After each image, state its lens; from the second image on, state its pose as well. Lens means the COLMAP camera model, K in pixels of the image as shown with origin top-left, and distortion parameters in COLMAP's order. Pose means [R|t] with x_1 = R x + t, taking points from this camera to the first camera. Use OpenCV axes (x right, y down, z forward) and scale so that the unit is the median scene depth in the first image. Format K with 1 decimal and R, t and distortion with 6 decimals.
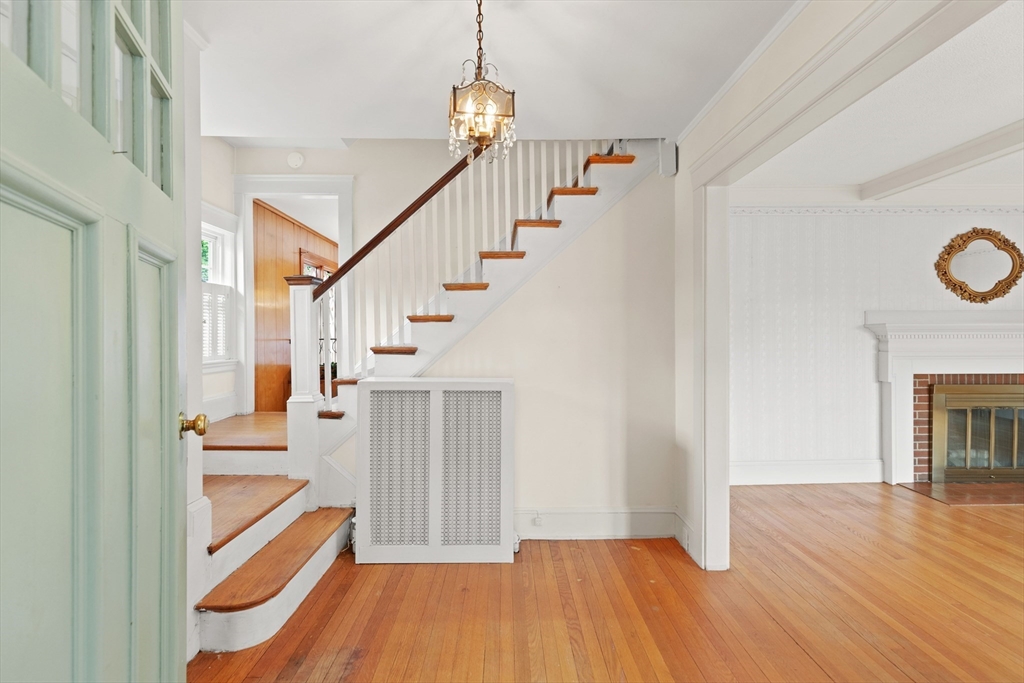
lens RADIAL K [[461.9, 0, 511.6], [0, 461.9, 333.7], [0, 0, 1]] dist [0.011357, -0.003714]
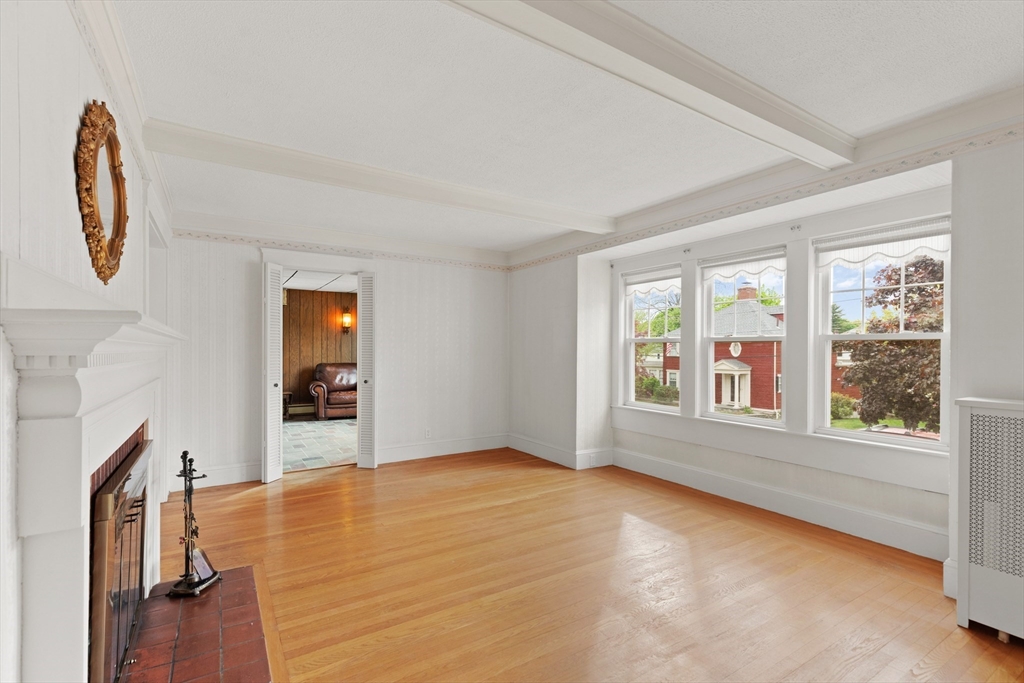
lens RADIAL K [[461.9, 0, 504.8], [0, 461.9, 349.2], [0, 0, 1]] dist [0.011357, -0.003714]
pose [[-0.508280, 0.002115, 0.861189, 0.438207], [0.000015, 0.999997, -0.002447, -0.000033], [-0.861192, -0.001231, -0.508279, 0.902573]]
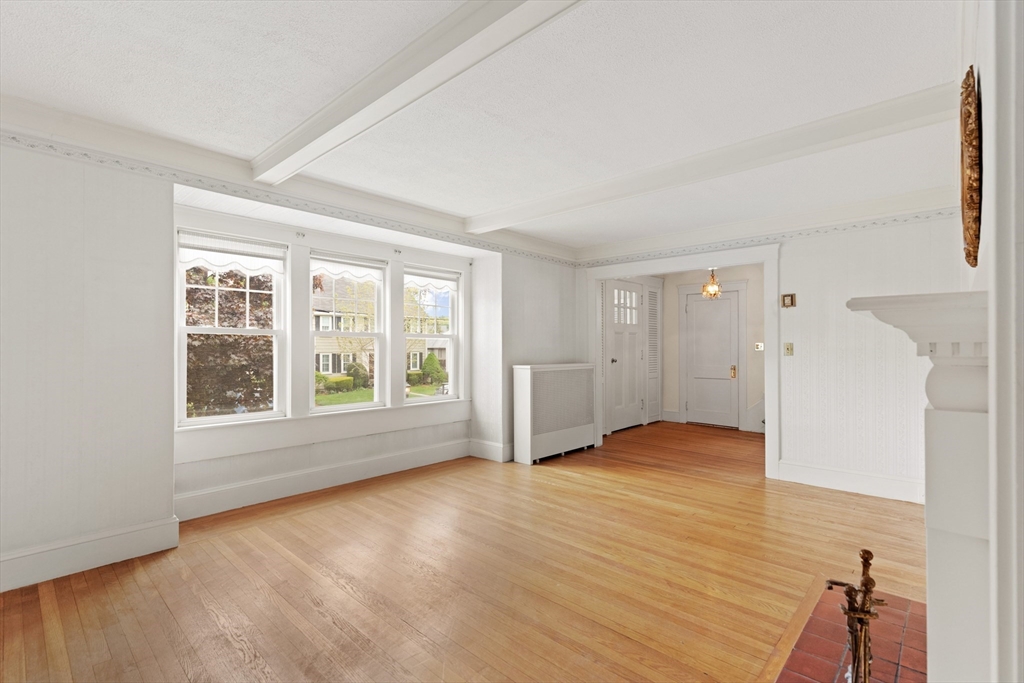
lens RADIAL K [[461.9, 0, 509.2], [0, 461.9, 343.8], [0, 0, 1]] dist [0.011357, -0.003714]
pose [[-0.702612, -0.005056, -0.711555, 1.573354], [-0.001196, 0.999982, -0.005924, 0.003465], [0.711572, -0.003311, -0.702605, 1.001006]]
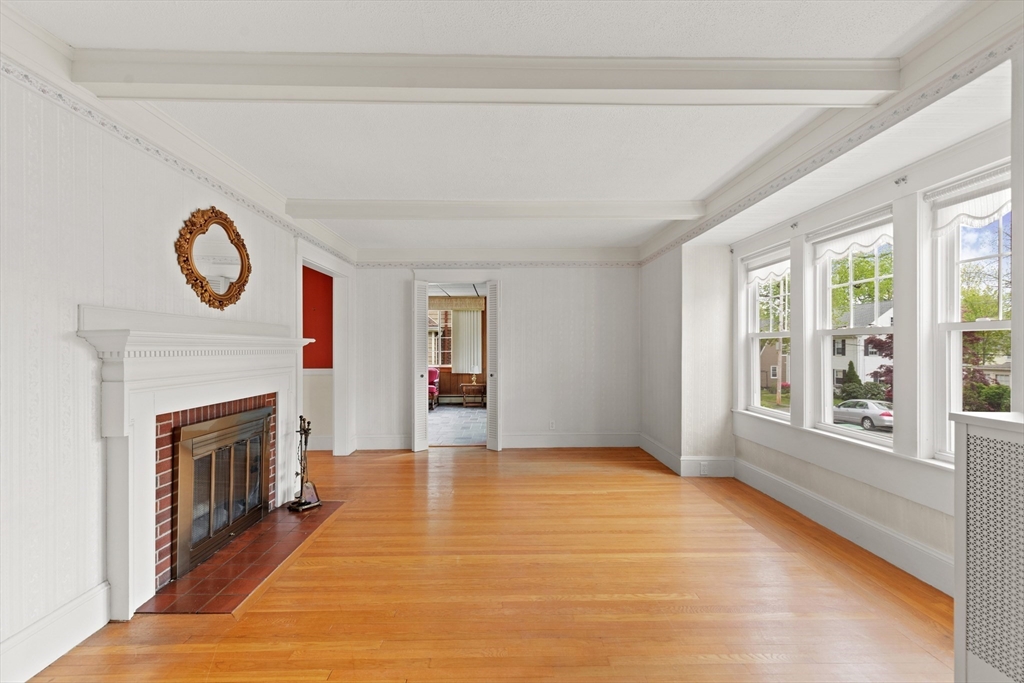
lens RADIAL K [[461.9, 0, 505.8], [0, 461.9, 347.6], [0, 0, 1]] dist [0.011357, -0.003714]
pose [[0.003040, 0.003783, 0.999988, 0.255056], [0.005701, 0.999977, -0.003800, 0.003106], [-0.999979, 0.005712, 0.003018, 0.532693]]
